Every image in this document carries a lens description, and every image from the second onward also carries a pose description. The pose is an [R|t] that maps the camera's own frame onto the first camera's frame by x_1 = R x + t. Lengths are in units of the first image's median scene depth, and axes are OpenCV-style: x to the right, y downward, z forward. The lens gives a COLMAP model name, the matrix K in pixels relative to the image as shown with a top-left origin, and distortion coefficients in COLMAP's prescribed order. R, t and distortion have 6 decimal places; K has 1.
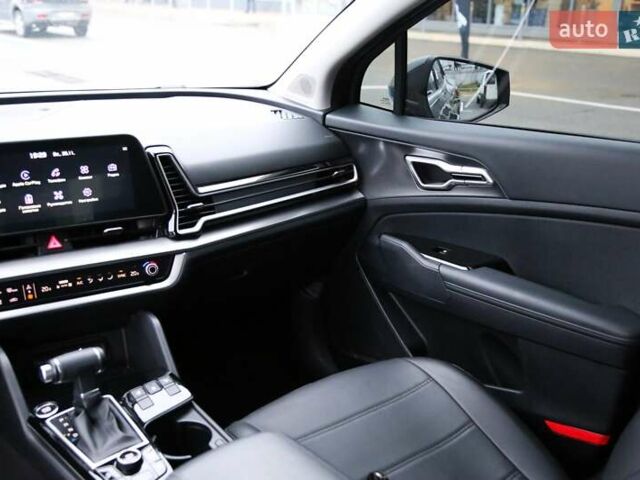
lens RADIAL K [[722.5, 0, 320.0], [0, 722.5, 240.0], [0, 0, 1]] dist [0.004931, 0.013217]
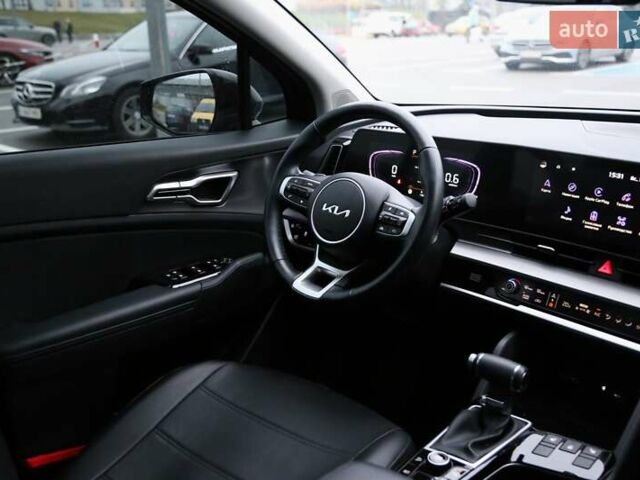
lens RADIAL K [[722.5, 0, 320.0], [0, 722.5, 240.0], [0, 0, 1]] dist [0.004931, 0.013217]
pose [[0.112945, 0.260171, -0.958934, 0.492295], [-0.287835, 0.932294, 0.219042, -0.130026], [0.950997, 0.251275, 0.180184, 0.459867]]
